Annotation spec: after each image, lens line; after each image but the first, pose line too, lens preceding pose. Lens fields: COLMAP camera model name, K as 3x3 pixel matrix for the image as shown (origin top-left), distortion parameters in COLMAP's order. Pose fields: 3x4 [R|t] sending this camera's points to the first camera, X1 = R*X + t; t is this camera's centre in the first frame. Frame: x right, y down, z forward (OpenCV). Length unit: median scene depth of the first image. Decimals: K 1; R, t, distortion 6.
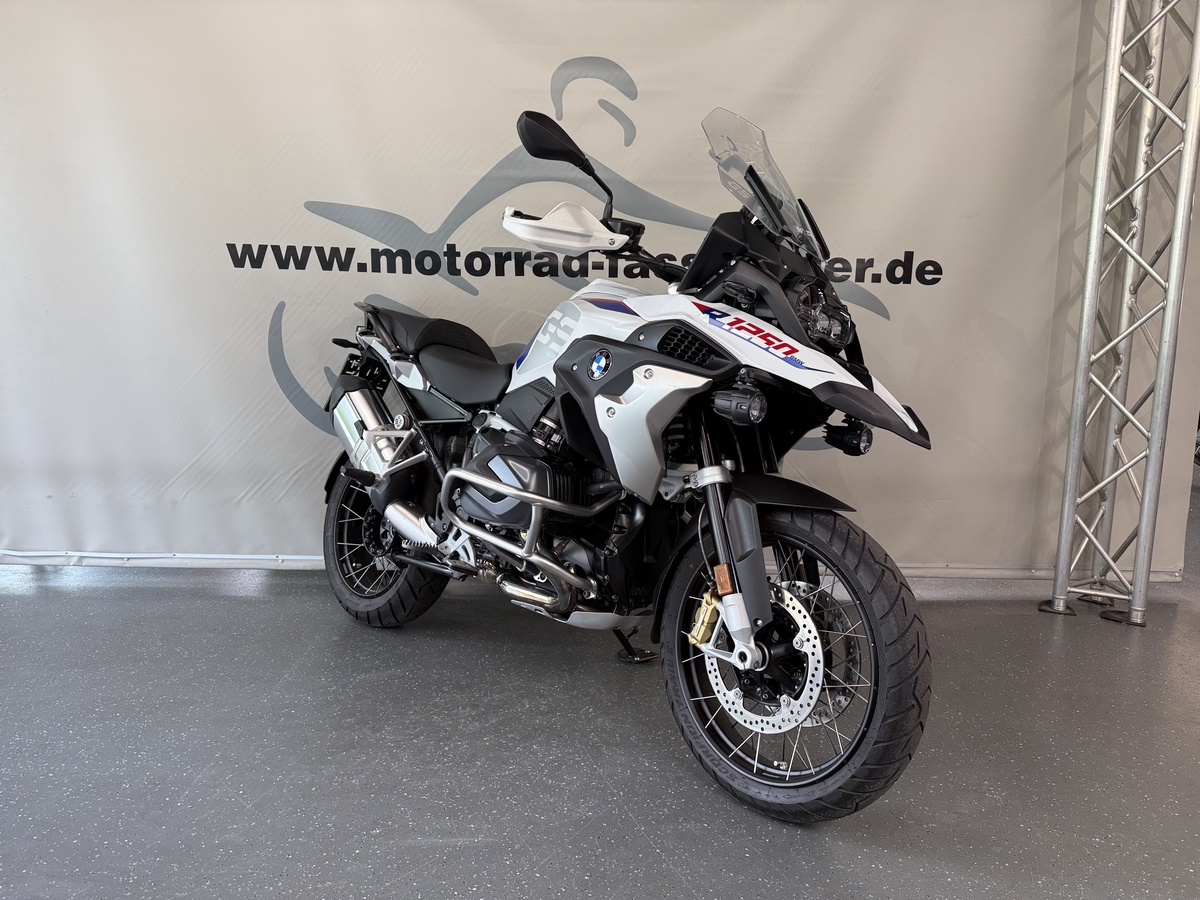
lens RADIAL K [[837.3, 0, 602.6], [0, 837.3, 453.2], [0, 0, 1]] dist [0.049682, -0.066103]
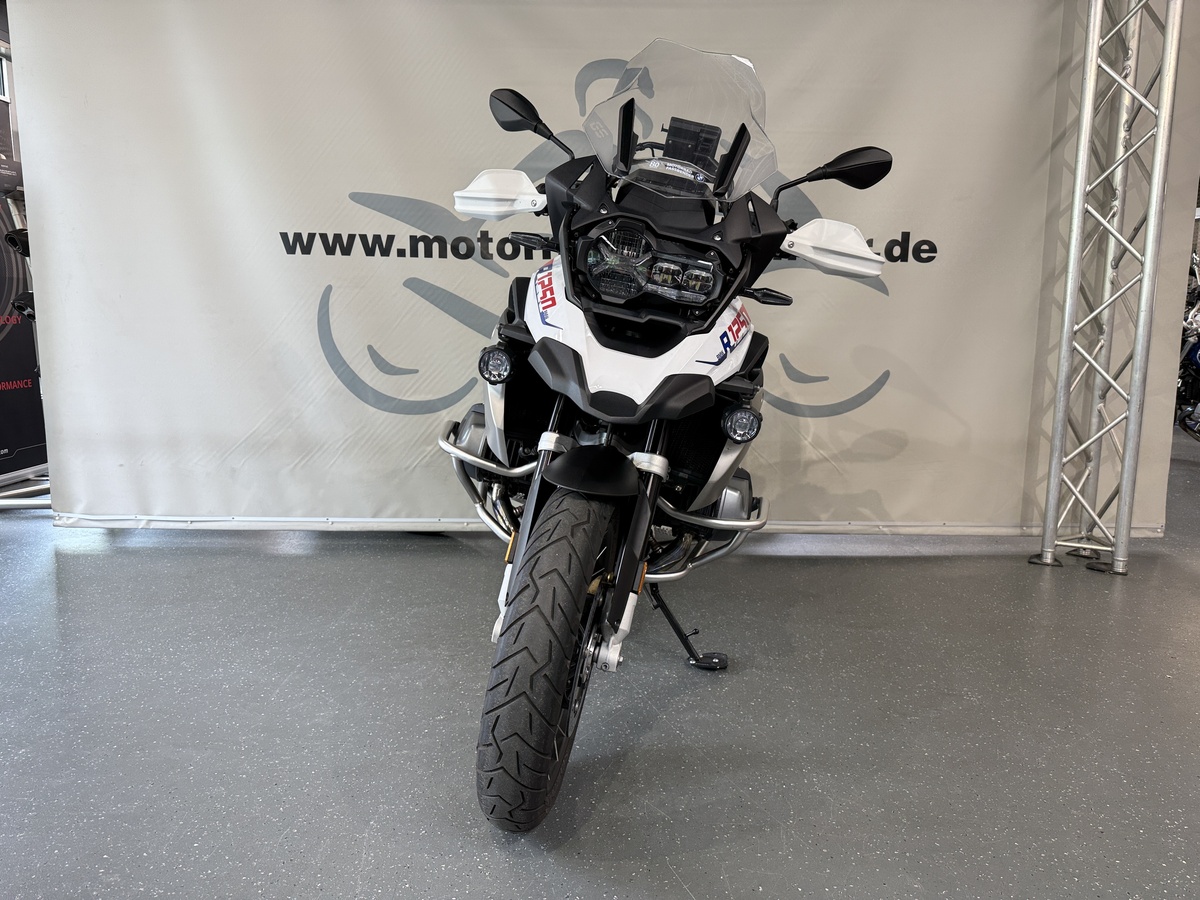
lens RADIAL K [[839.9, 0, 592.6], [0, 839.9, 456.1], [0, 0, 1]] dist [0.087602, -0.135130]
pose [[0.999600, -0.004734, -0.027888, -0.011179], [0.004835, 0.999982, 0.003548, 0.045642], [0.027870, -0.003681, 0.999605, -0.111705]]
